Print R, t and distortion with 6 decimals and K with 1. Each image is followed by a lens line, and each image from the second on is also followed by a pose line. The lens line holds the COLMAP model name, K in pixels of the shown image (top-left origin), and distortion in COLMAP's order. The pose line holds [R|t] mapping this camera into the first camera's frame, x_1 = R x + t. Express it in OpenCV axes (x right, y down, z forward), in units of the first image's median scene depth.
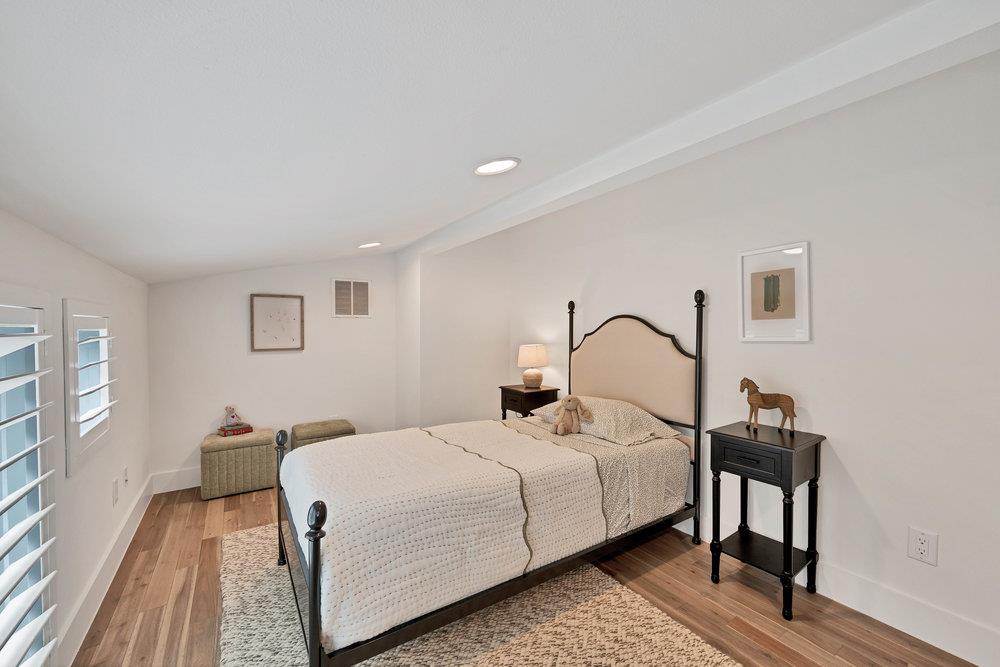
lens RADIAL K [[402.7, 0, 498.3], [0, 402.7, 331.1], [0, 0, 1]] dist [-0.000958, -0.000094]
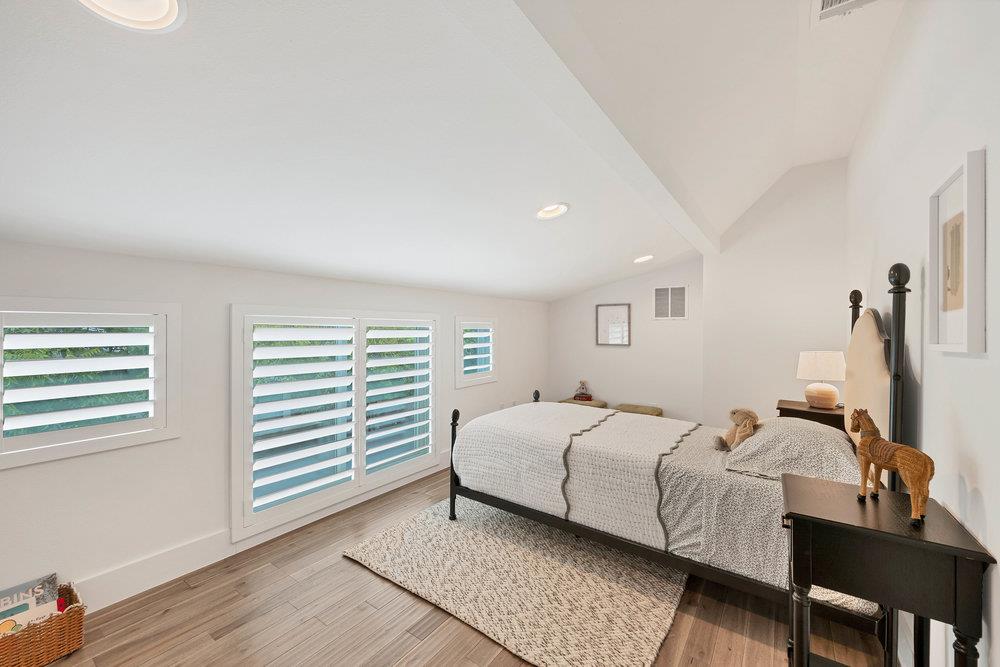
lens RADIAL K [[402.7, 0, 494.7], [0, 402.7, 331.0], [0, 0, 1]] dist [-0.000958, -0.000094]
pose [[0.351565, 0.008362, -0.936126, 0.586330], [-0.016427, 0.999861, 0.002762, 0.003185], [0.936020, 0.014407, 0.351653, 0.165143]]
